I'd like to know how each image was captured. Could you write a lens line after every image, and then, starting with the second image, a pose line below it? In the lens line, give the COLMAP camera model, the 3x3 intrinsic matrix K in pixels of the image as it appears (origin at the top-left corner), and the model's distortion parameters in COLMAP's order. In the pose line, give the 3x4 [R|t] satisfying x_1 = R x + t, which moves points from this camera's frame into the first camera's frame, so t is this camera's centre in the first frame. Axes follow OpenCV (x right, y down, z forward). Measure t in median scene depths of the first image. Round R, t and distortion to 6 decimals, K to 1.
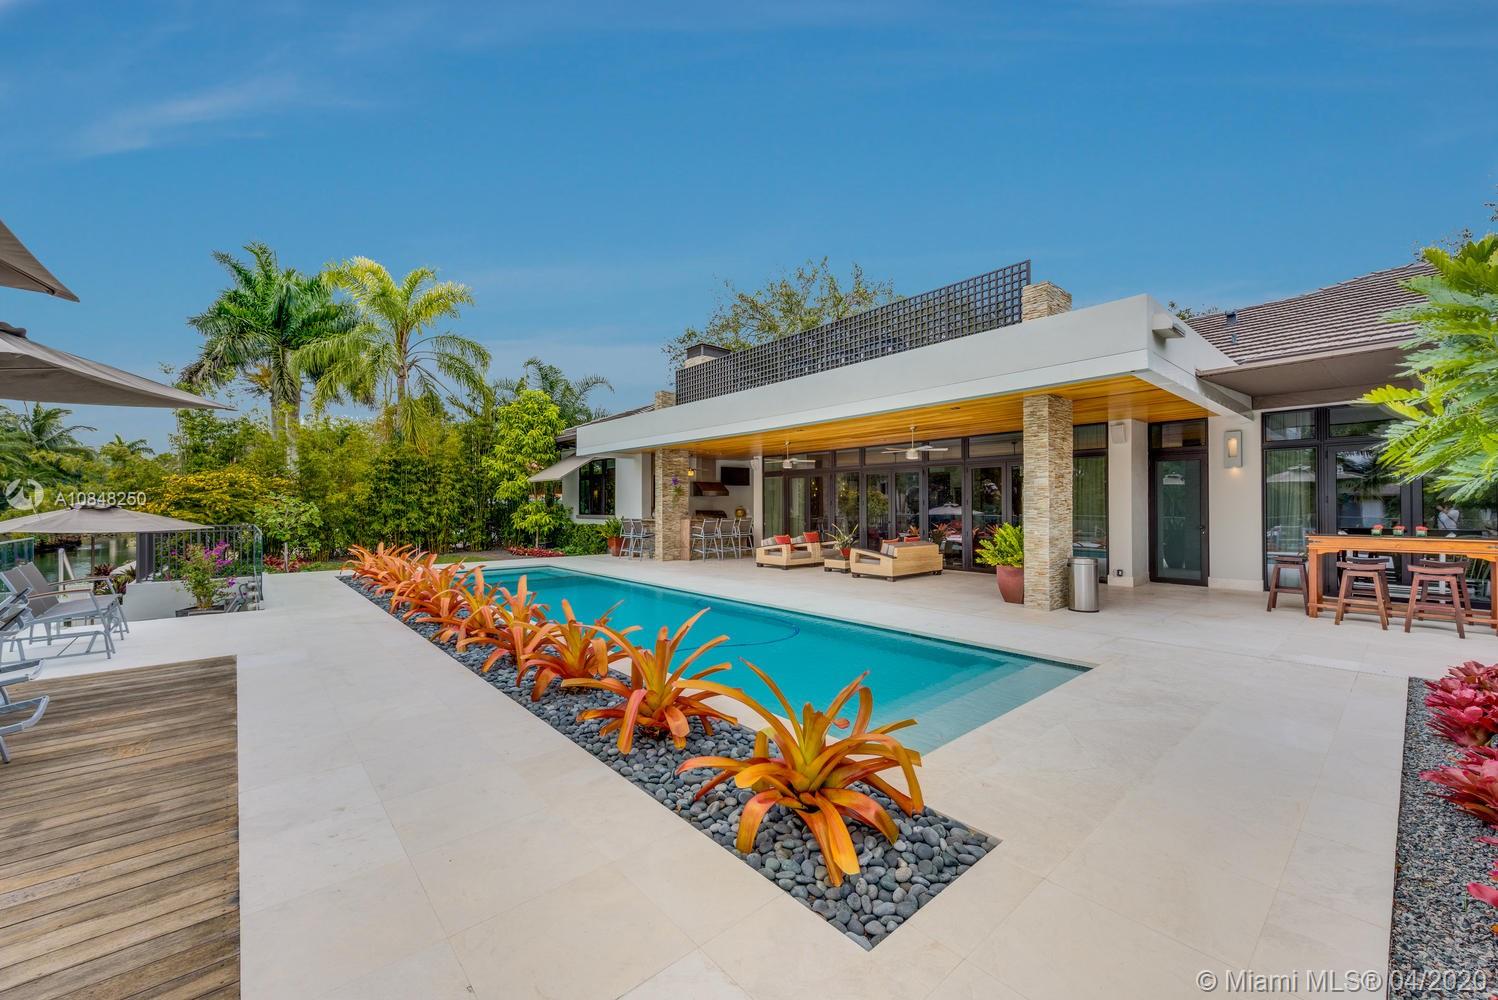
lens RADIAL K [[608.4, 0, 749.0], [0, 608.4, 500.0], [0, 0, 1]] dist [-0.000149, -0.000226]
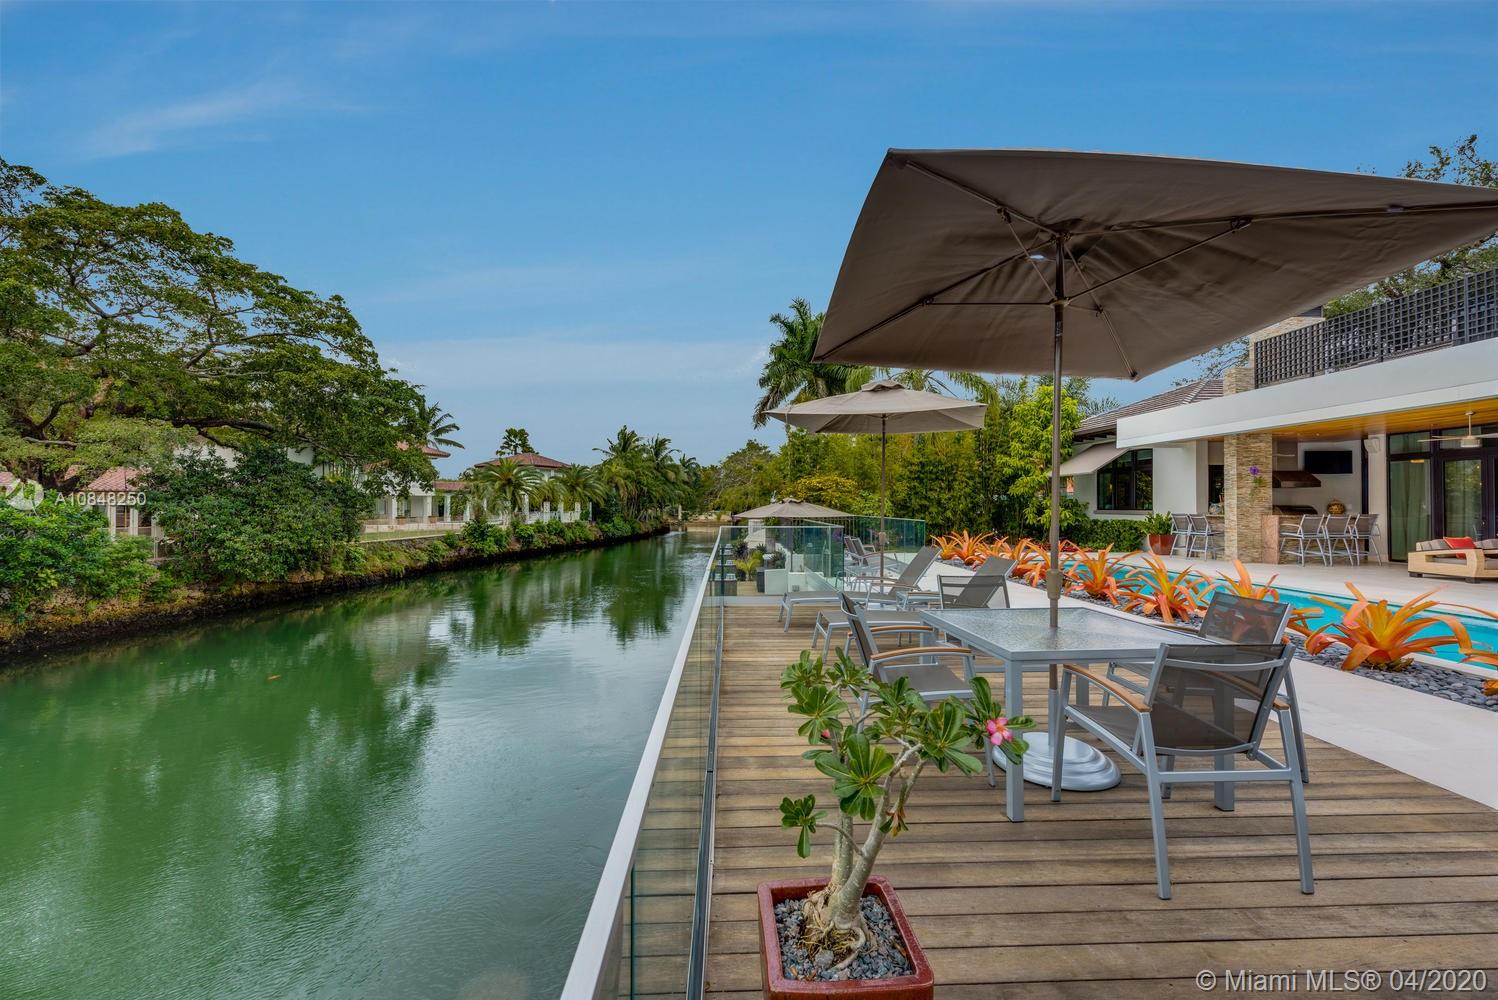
lens RADIAL K [[608.4, 0, 749.0], [0, 608.4, 500.0], [0, 0, 1]] dist [-0.000149, -0.000226]
pose [[0.754333, -0.005700, -0.656468, -0.076603], [0.009093, 0.999957, 0.001766, 0.001930], [0.656429, -0.007302, 0.754352, -0.093256]]
